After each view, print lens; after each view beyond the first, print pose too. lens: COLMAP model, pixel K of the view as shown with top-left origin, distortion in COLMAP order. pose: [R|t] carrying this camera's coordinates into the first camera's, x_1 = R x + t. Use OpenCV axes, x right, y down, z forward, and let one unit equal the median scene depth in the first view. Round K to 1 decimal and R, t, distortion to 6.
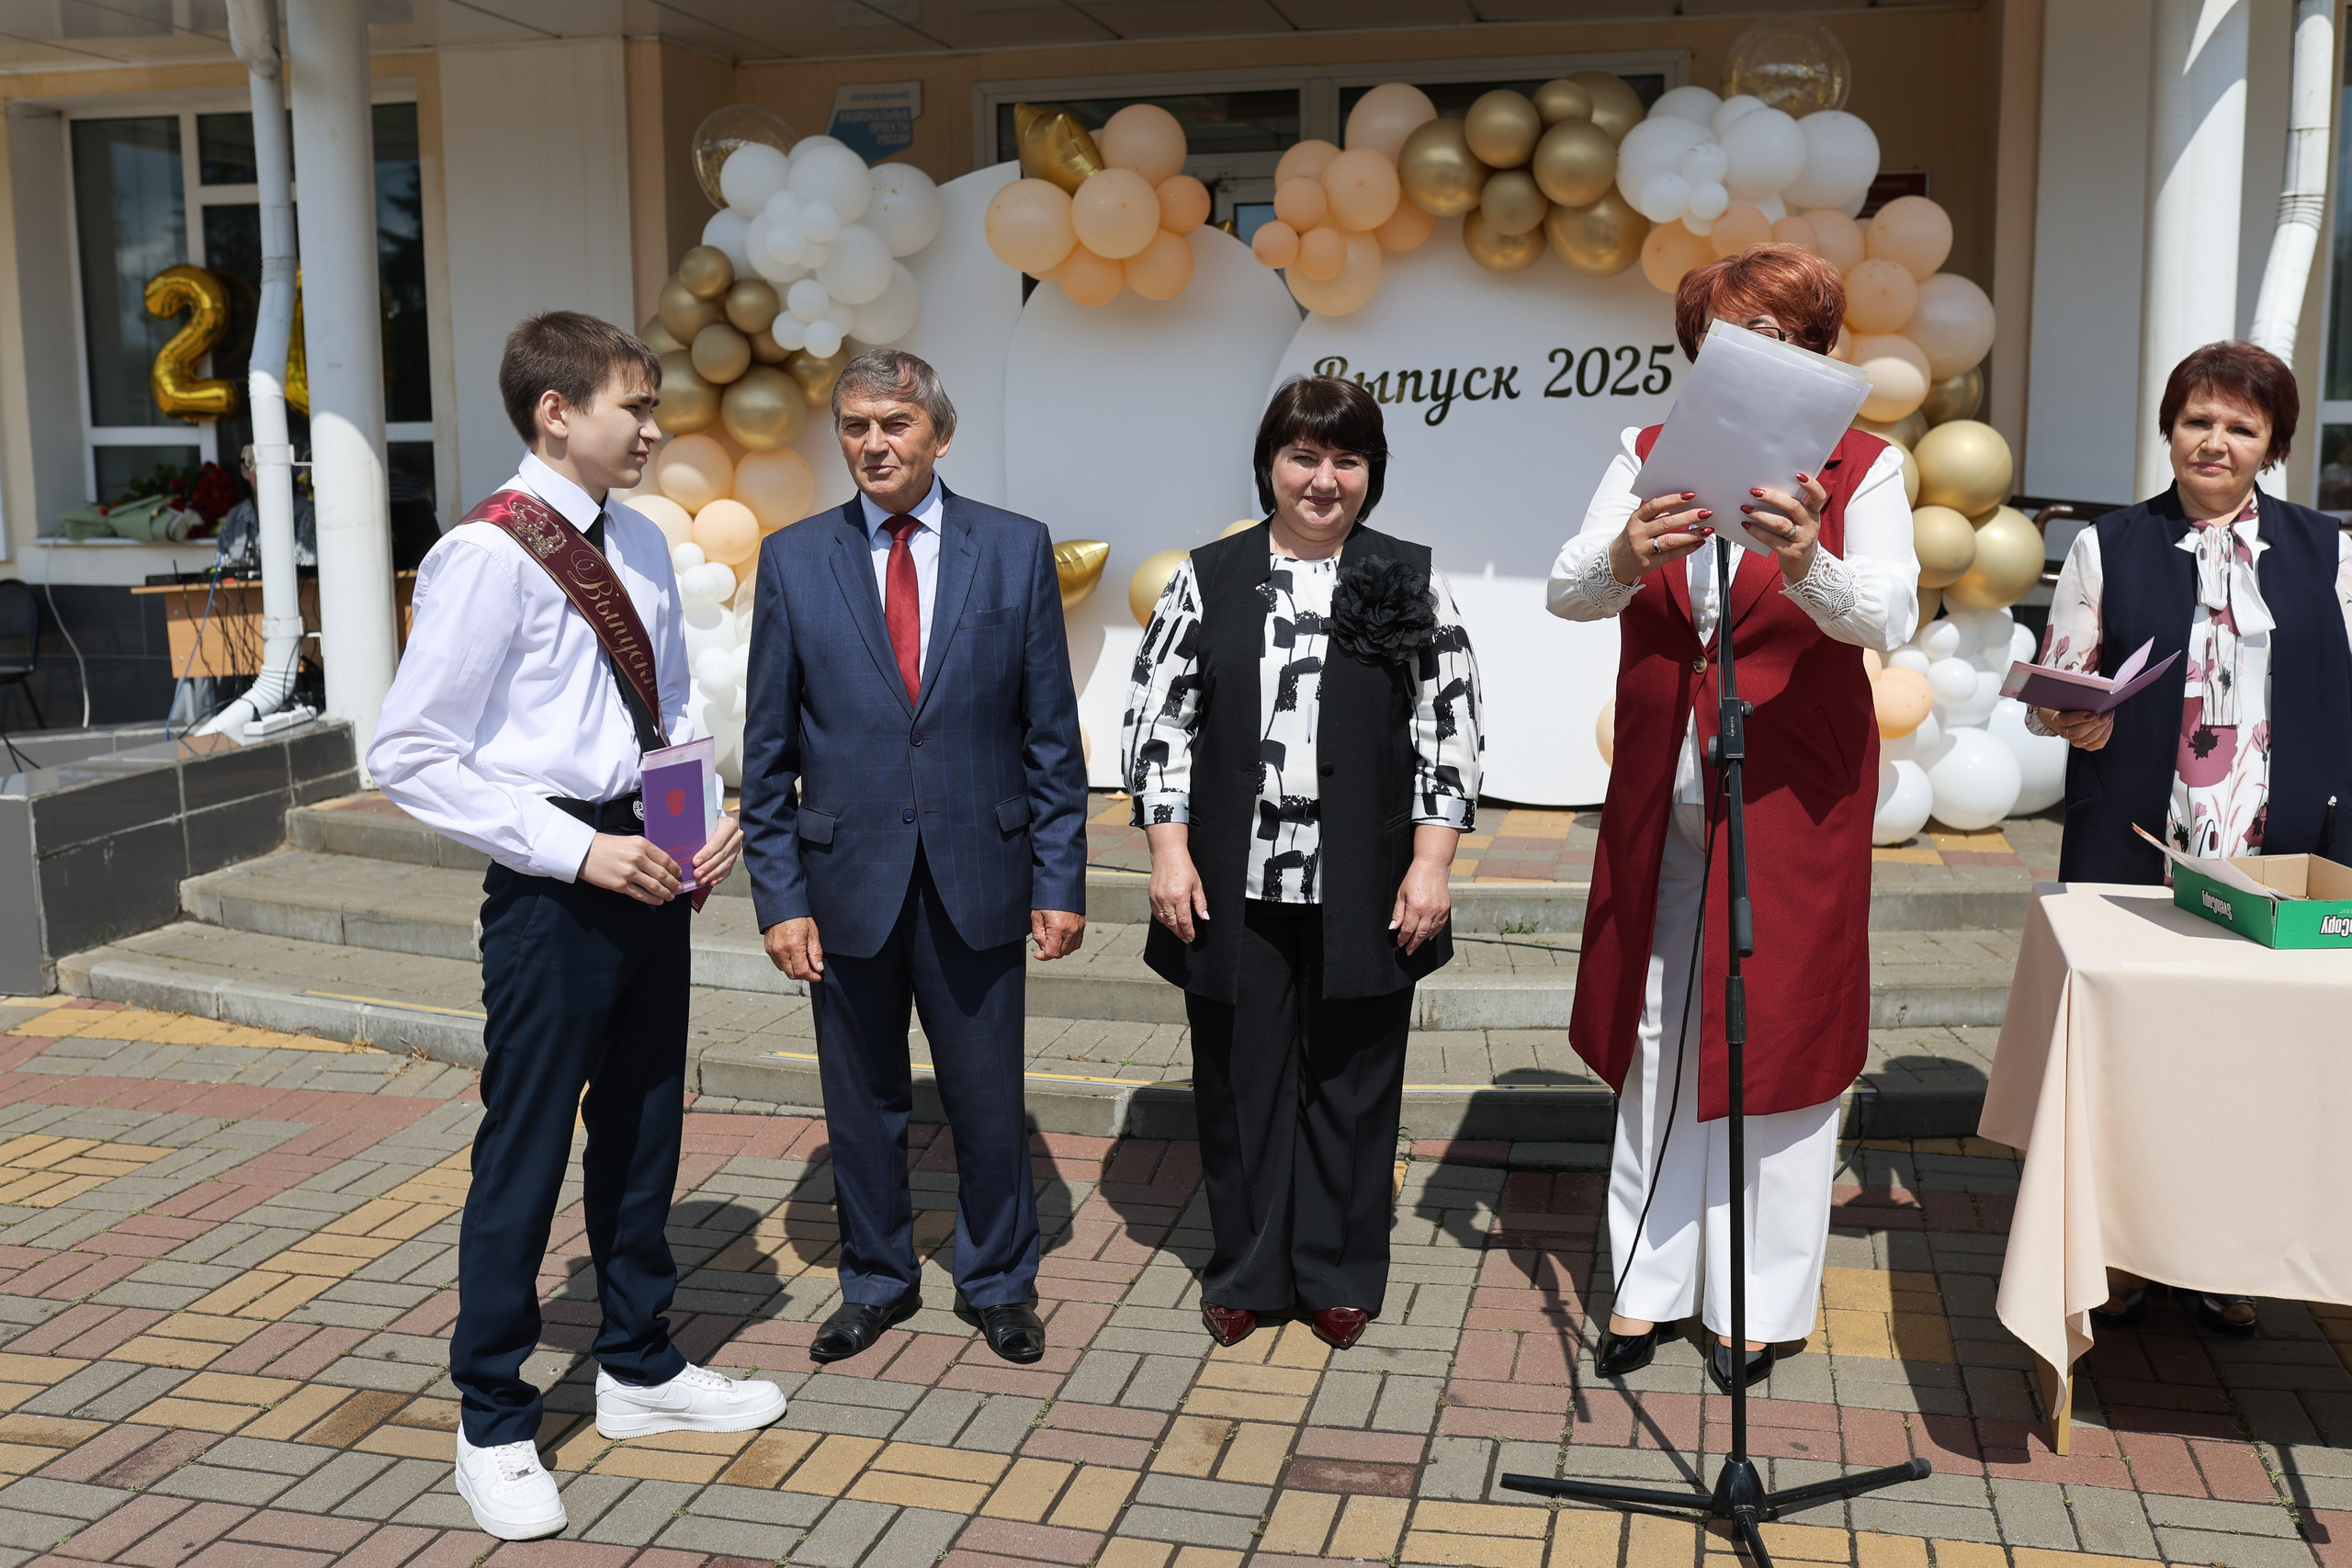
lens RADIAL K [[2224.7, 0, 1175.0], [0, 2224.7, 755.5], [0, 0, 1]] dist [-0.053401, 0.077738]
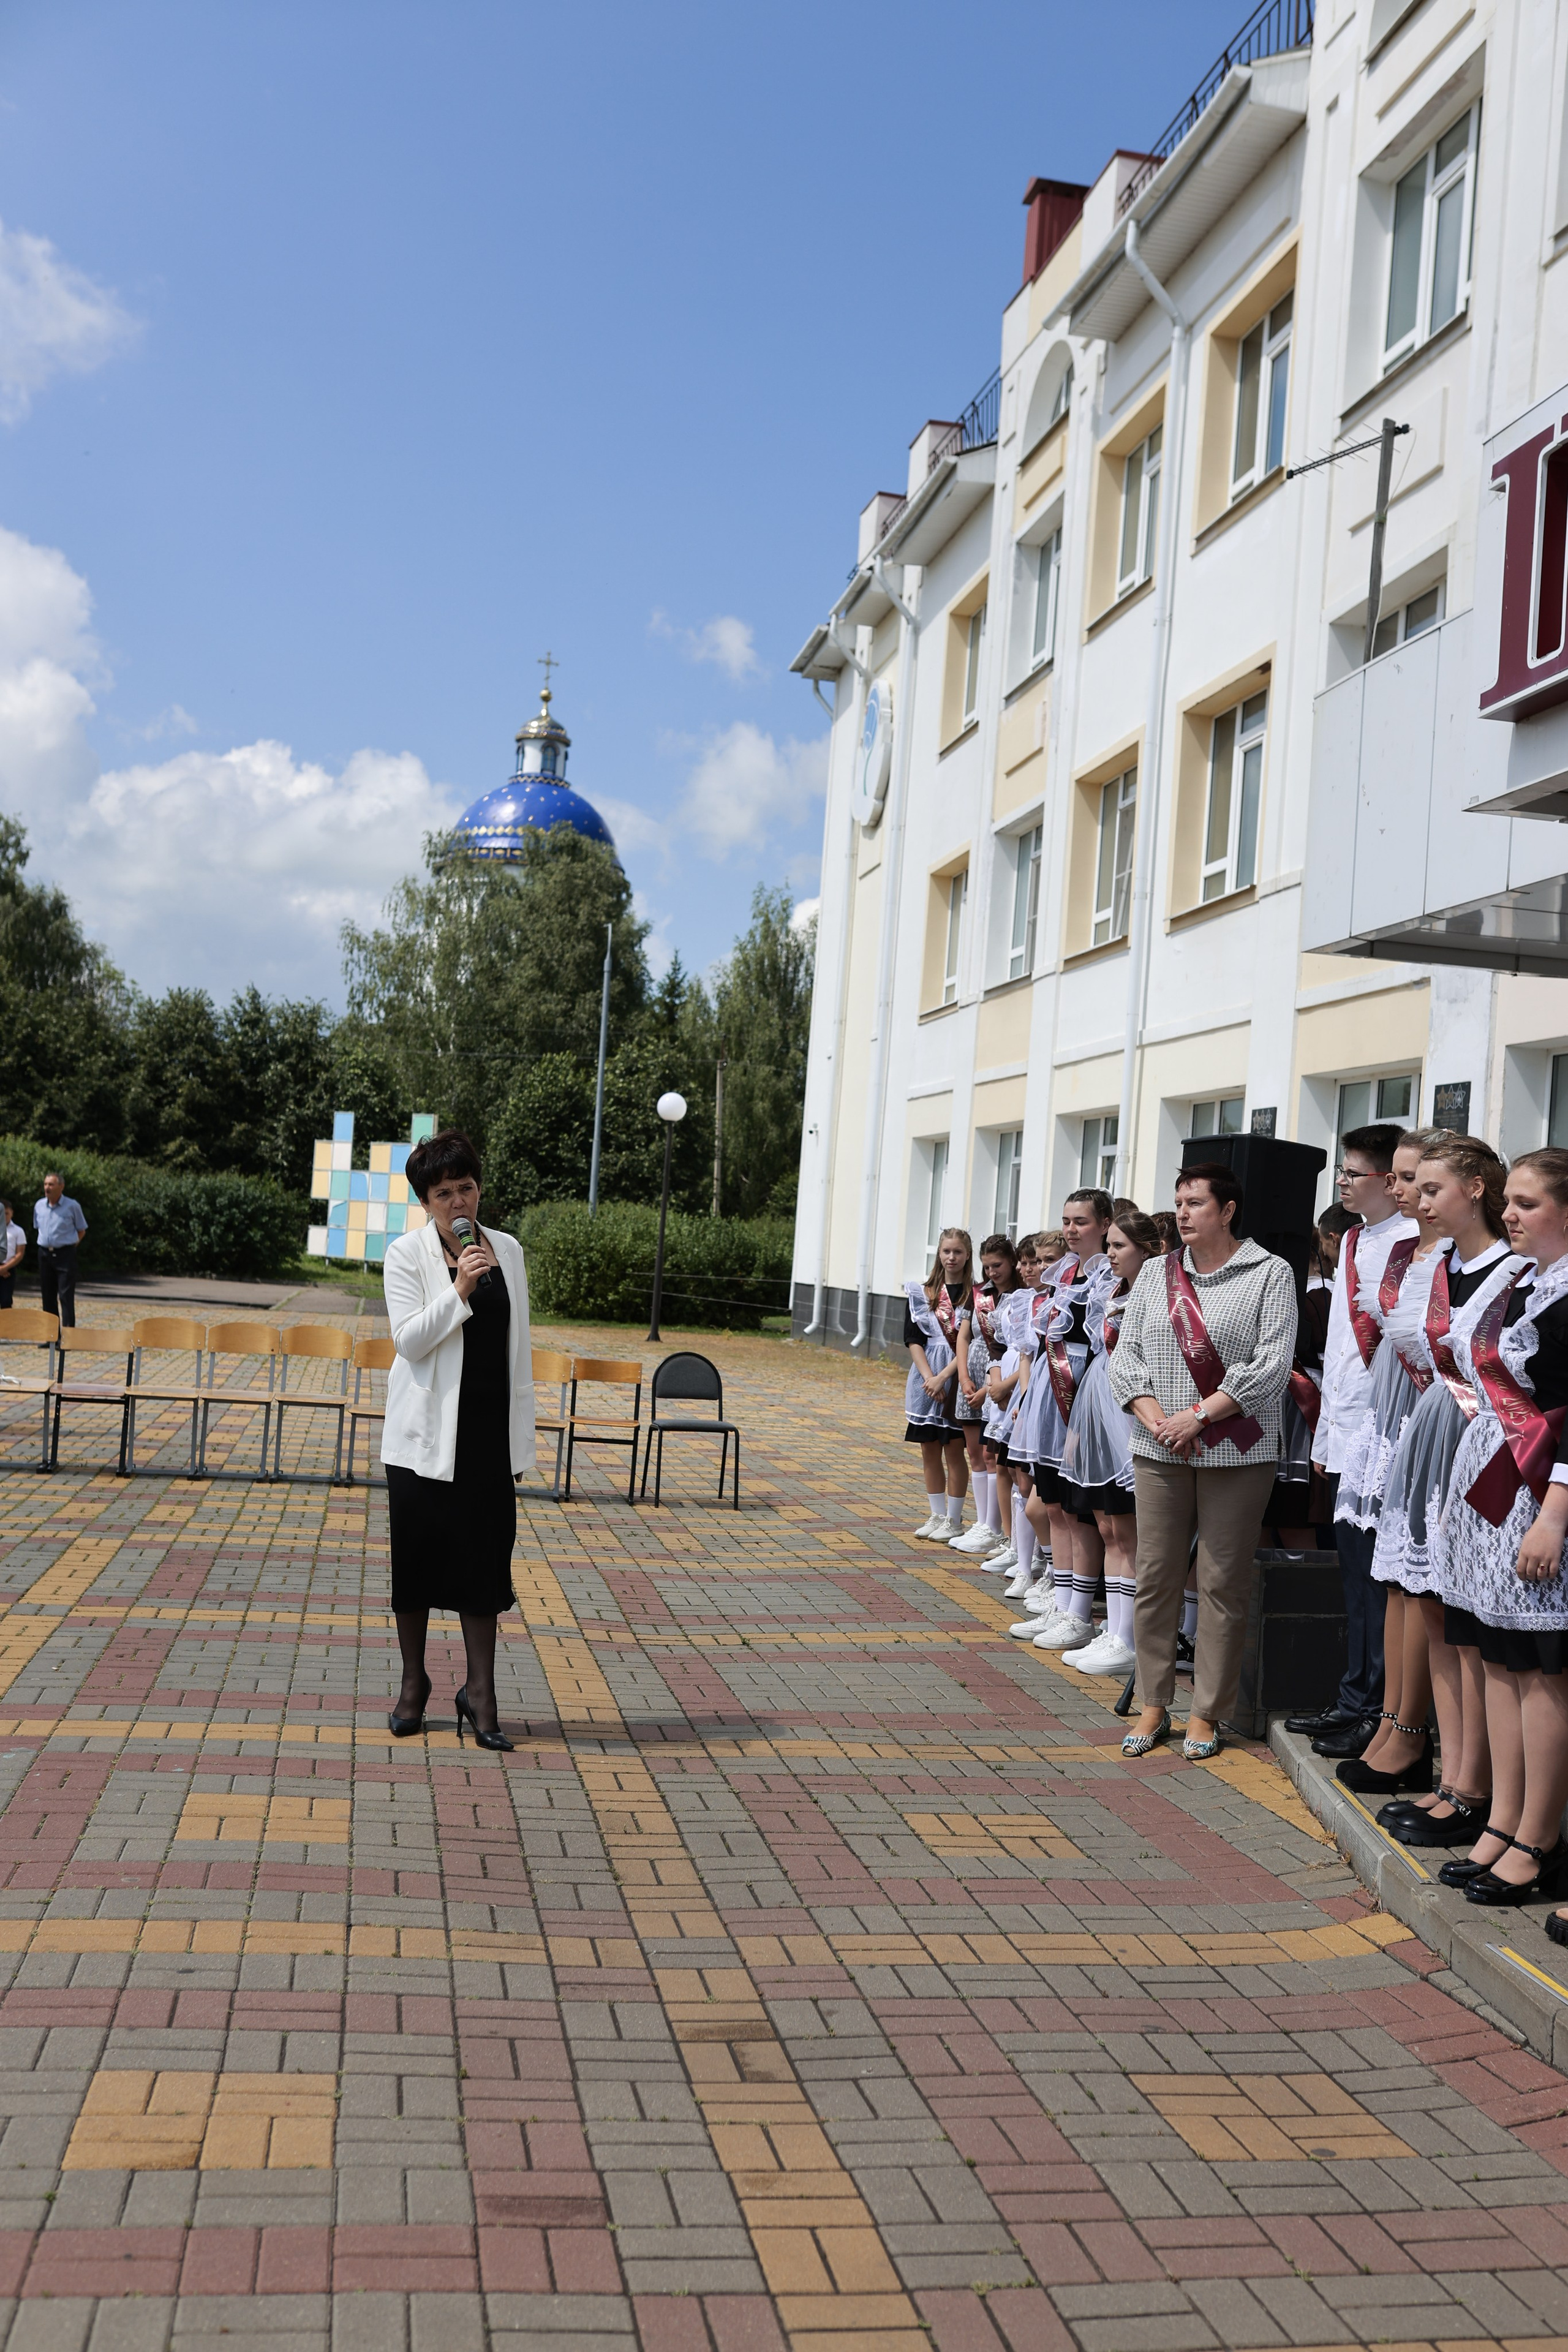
lens RADIAL K [[2217.7, 0, 828.7], [0, 2217.7, 1241.8], [0, 0, 1]] dist [-0.058997, 0.083736]
pose [[0.423109, 0.033374, -0.905464, 0.465803], [-0.195860, 0.979064, -0.055435, -0.040855], [0.884657, 0.200799, 0.420787, 0.299095]]
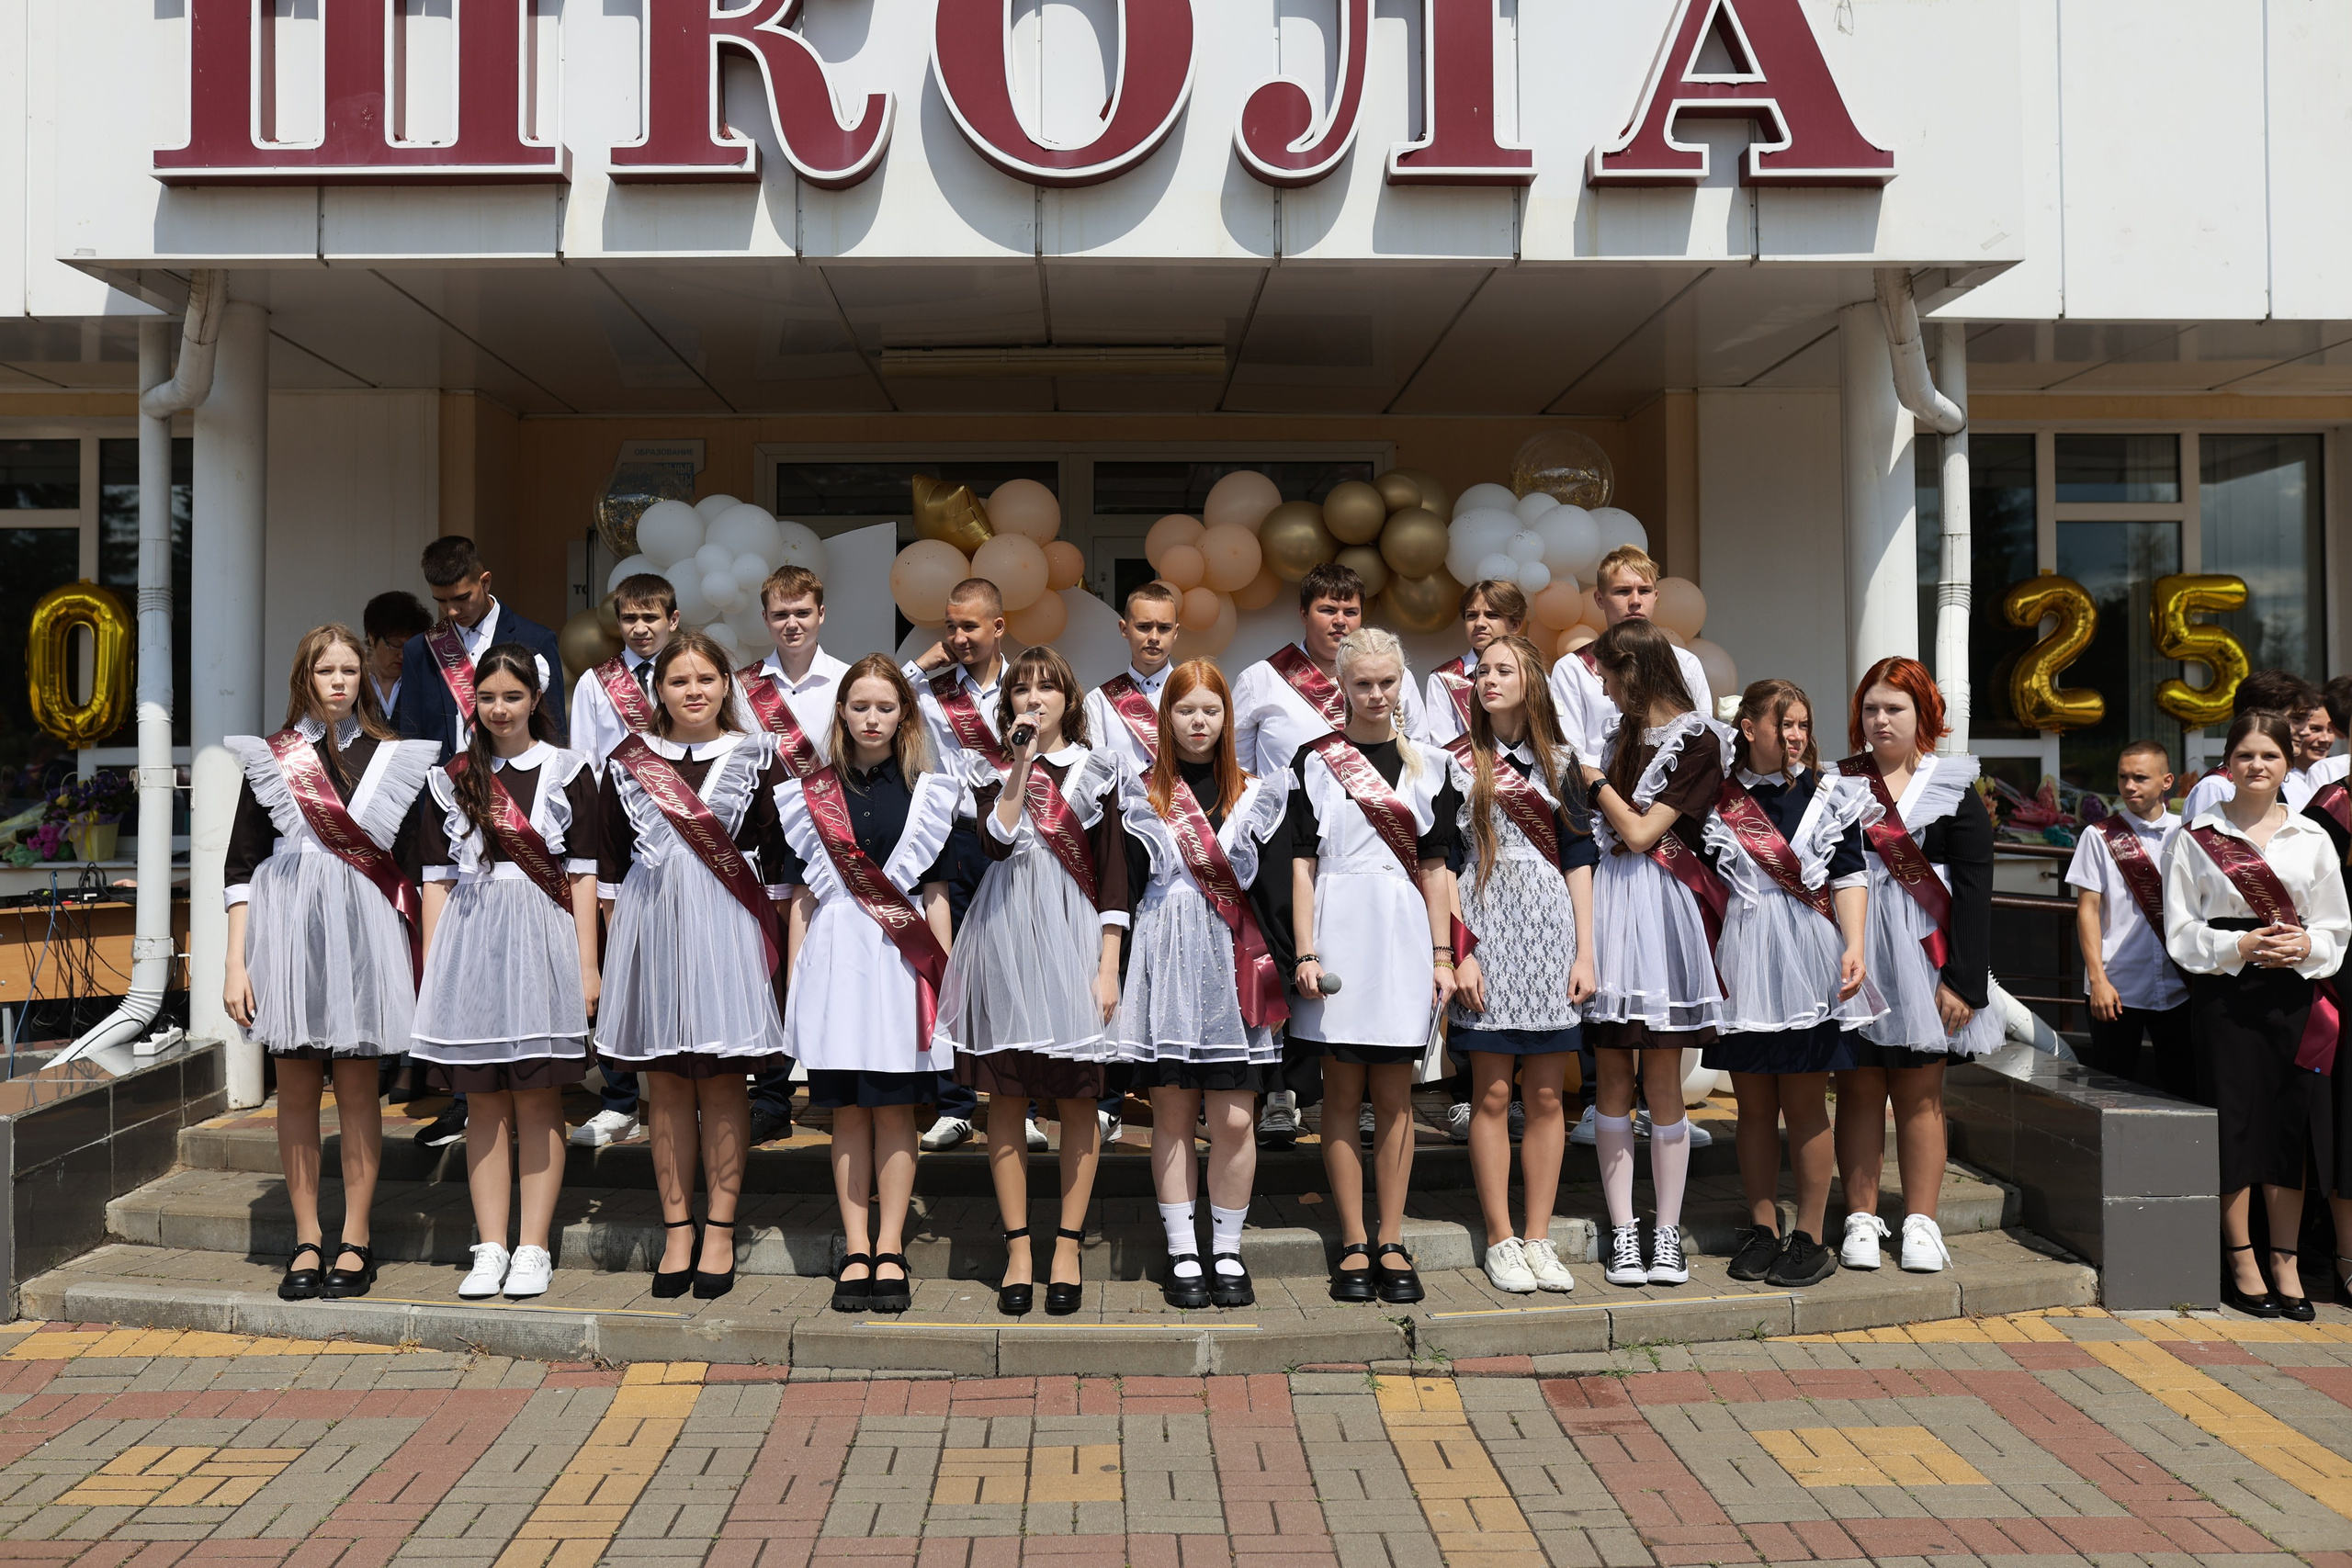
lens RADIAL K [[2217.5, 0, 1130.1], [0, 2217.5, 738.2], [0, 0, 1]] dist [-0.058997, 0.083736]
pose [[0.967937, 0.008207, 0.251057, -0.302820], [0.030803, 0.988044, -0.151060, 0.016438], [-0.249295, 0.153950, 0.956112, -0.107891]]
